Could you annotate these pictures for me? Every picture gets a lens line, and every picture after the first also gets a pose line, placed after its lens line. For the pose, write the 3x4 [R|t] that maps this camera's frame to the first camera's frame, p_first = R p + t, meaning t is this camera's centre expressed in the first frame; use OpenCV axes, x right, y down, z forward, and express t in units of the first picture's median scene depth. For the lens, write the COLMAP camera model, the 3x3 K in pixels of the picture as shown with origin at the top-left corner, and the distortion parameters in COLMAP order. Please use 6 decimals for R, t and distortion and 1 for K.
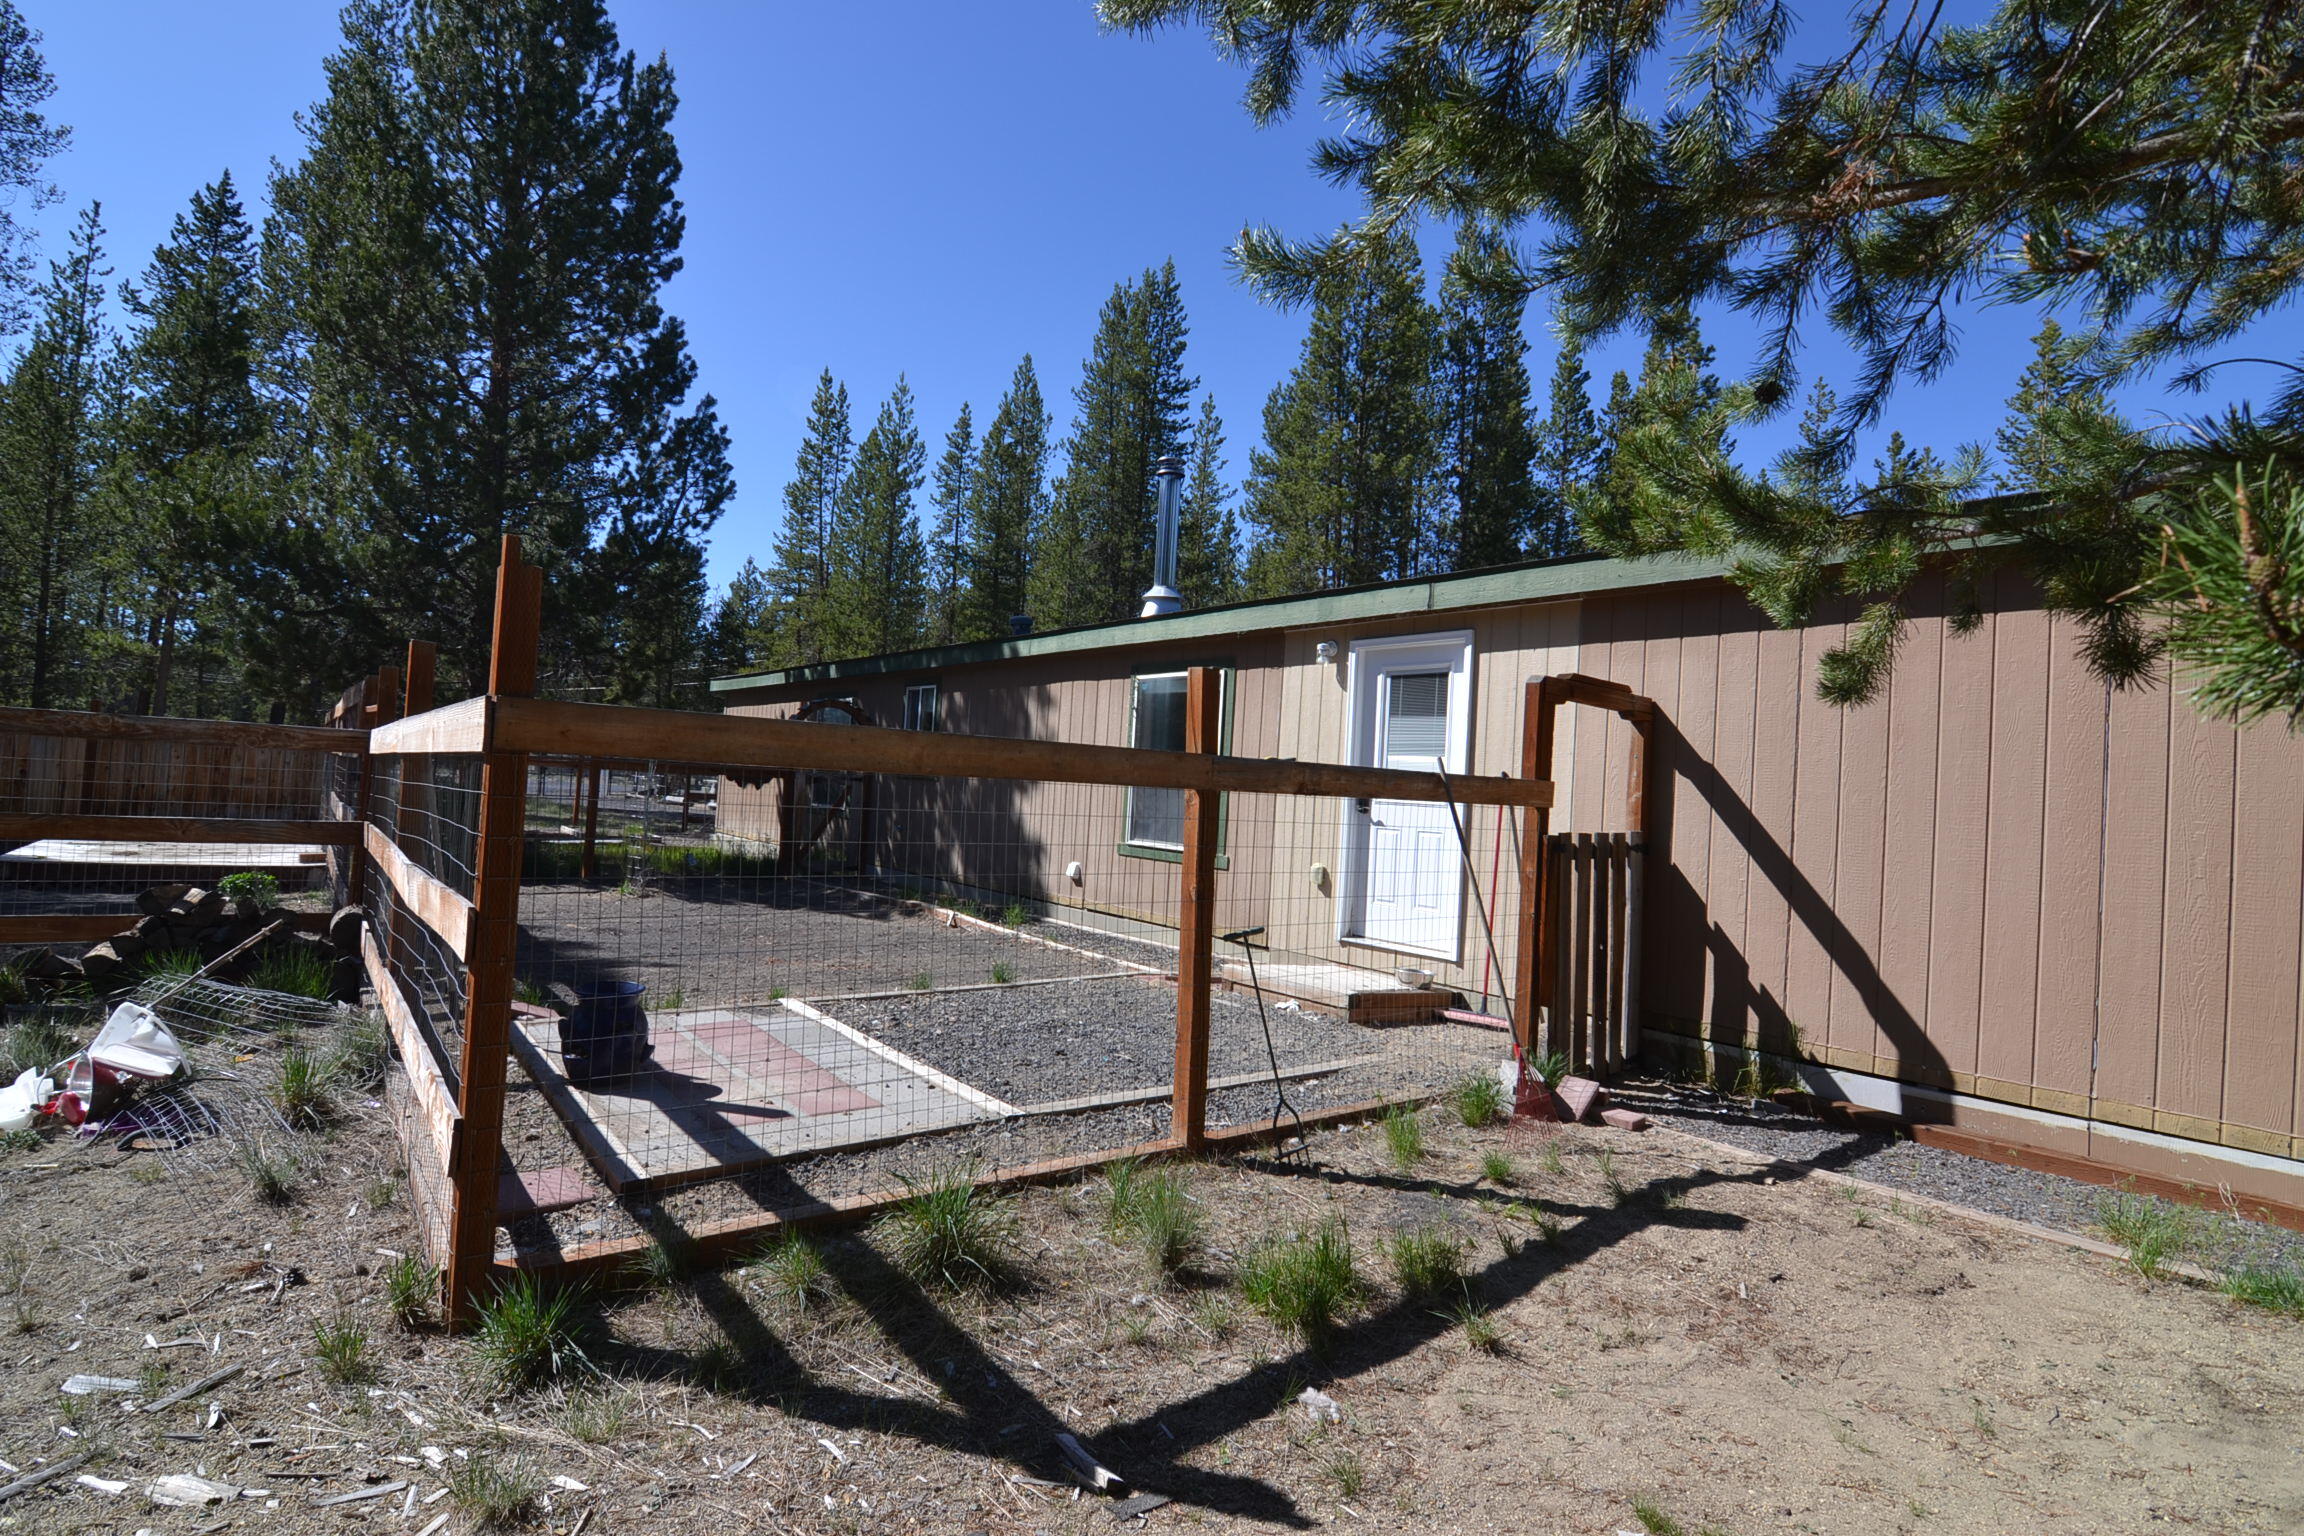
lens RADIAL K [[1124.1, 0, 1126.8], [0, 1124.1, 764.8], [0, 0, 1]] dist [-0.014756, -0.004257]
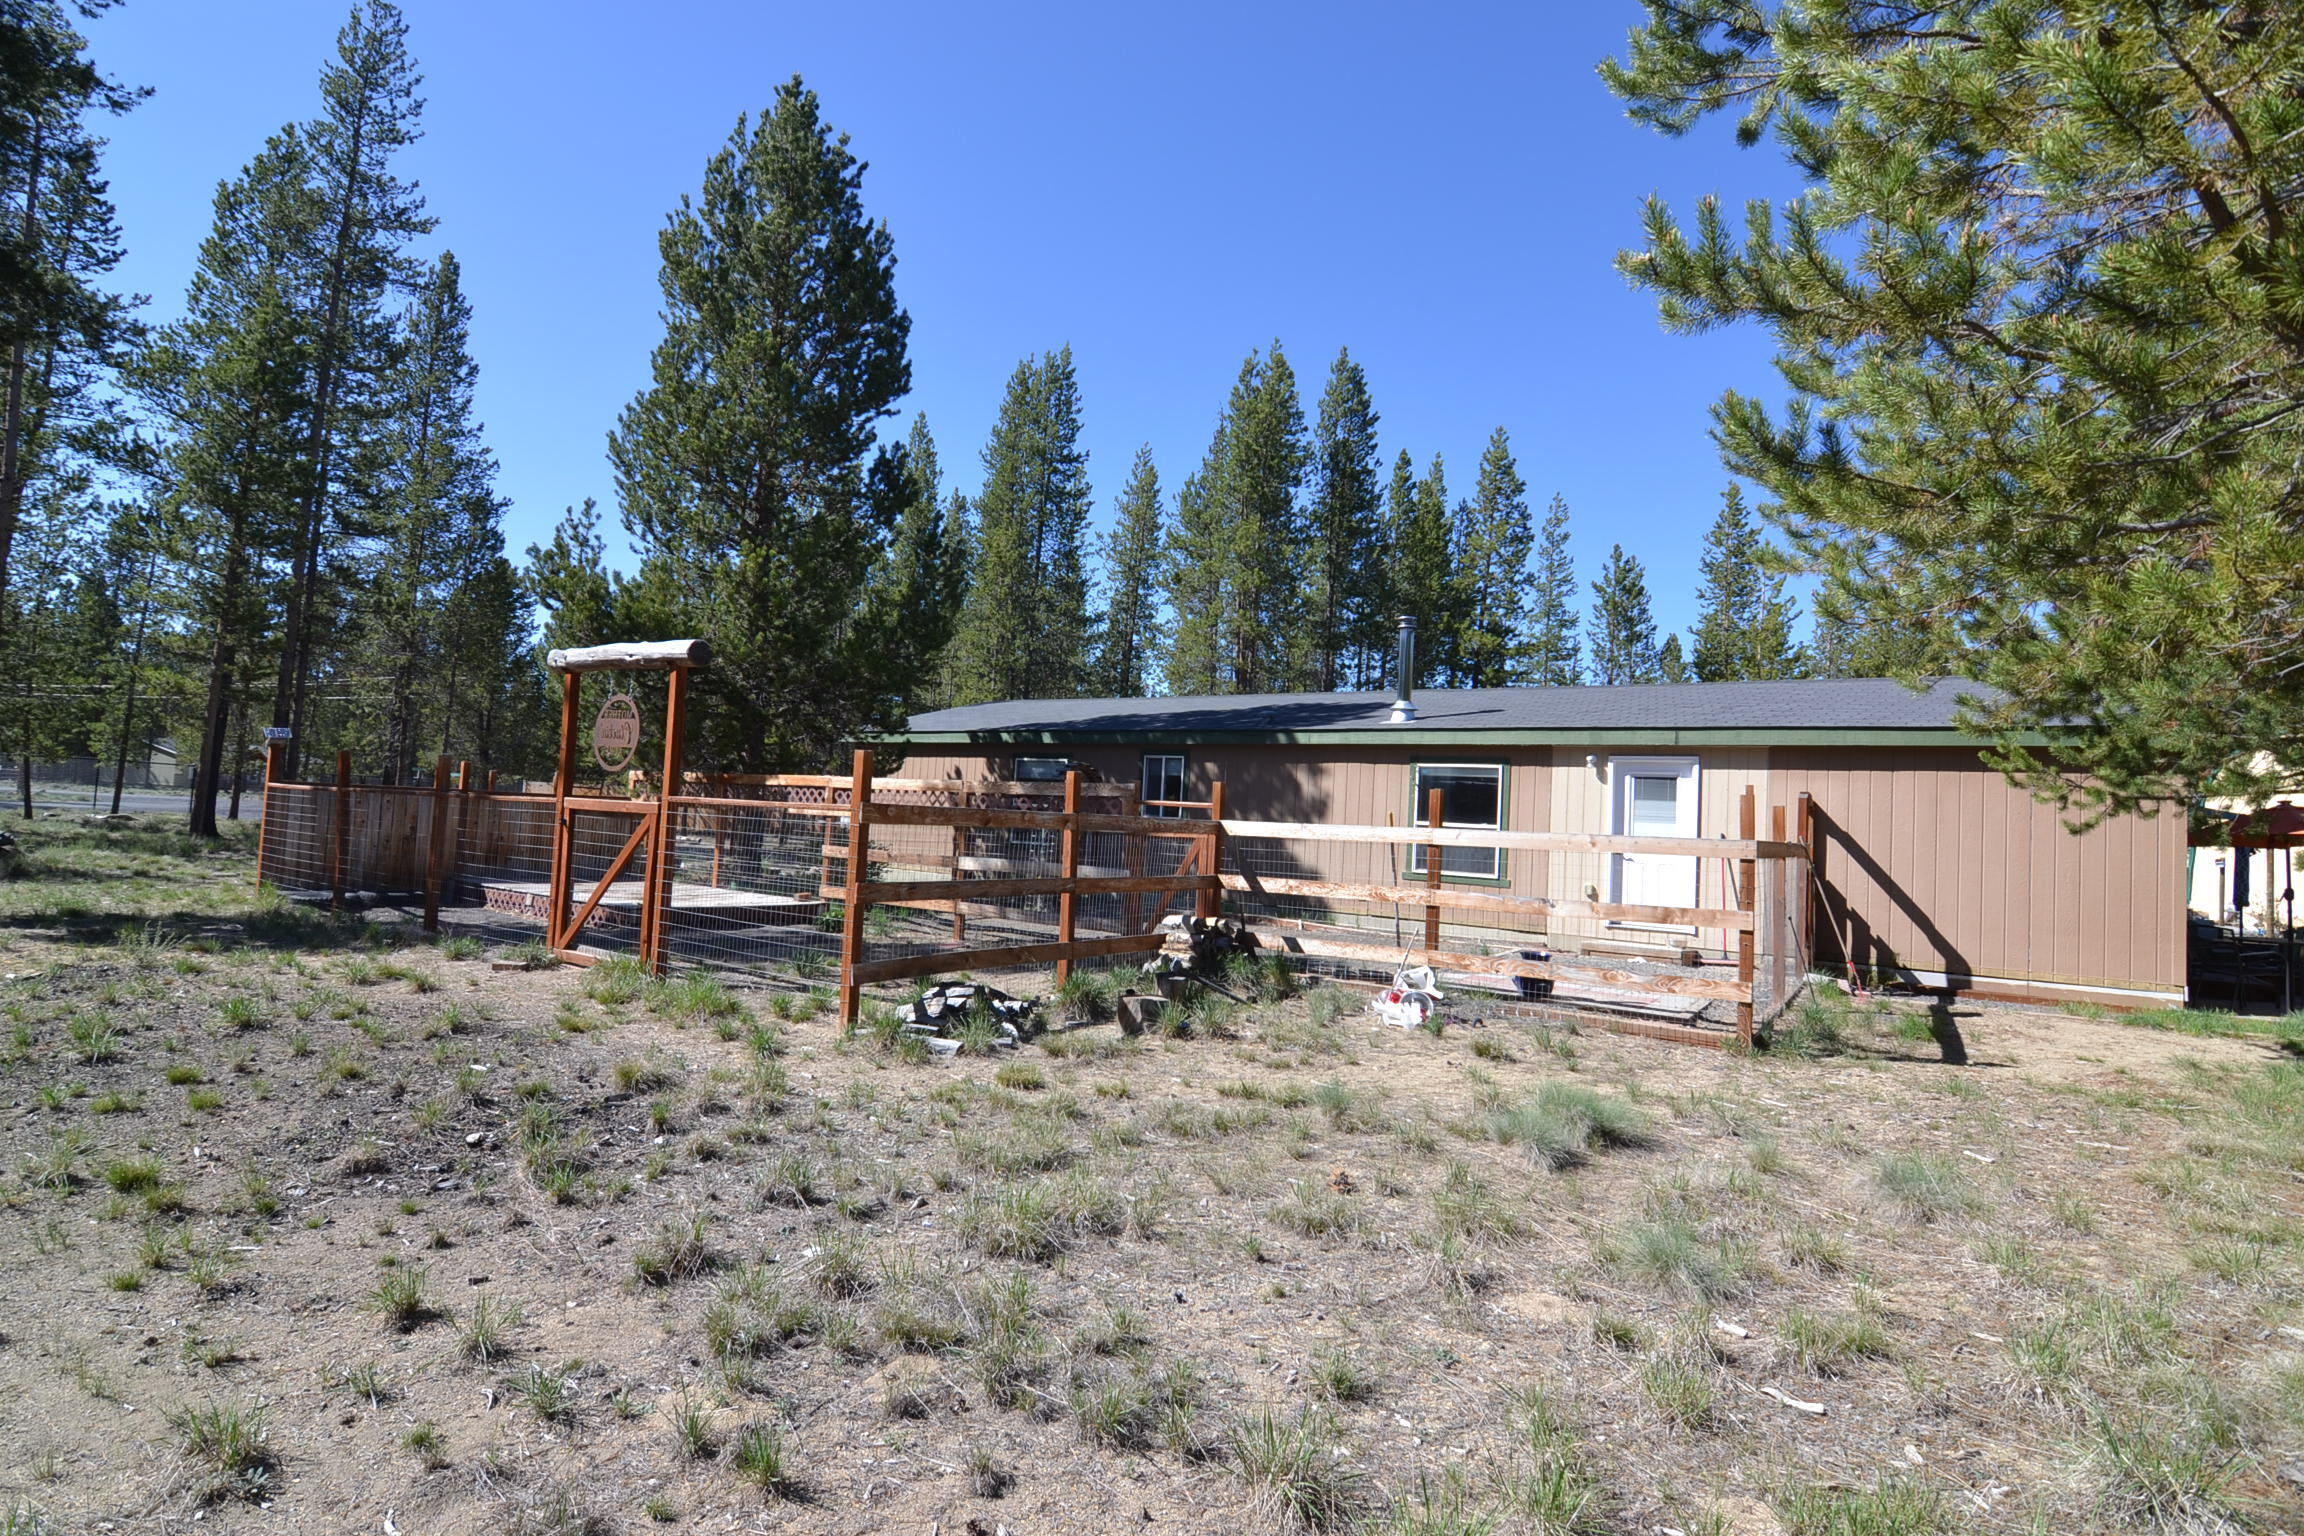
lens RADIAL K [[1124.1, 0, 1154.5], [0, 1124.1, 748.5], [0, 0, 1]] dist [-0.014756, -0.004257]
pose [[0.949900, 0.003616, 0.312533, -1.146698], [0.002465, 0.999815, -0.019060, -0.101000], [-0.312545, 0.018876, 0.949716, -0.496032]]
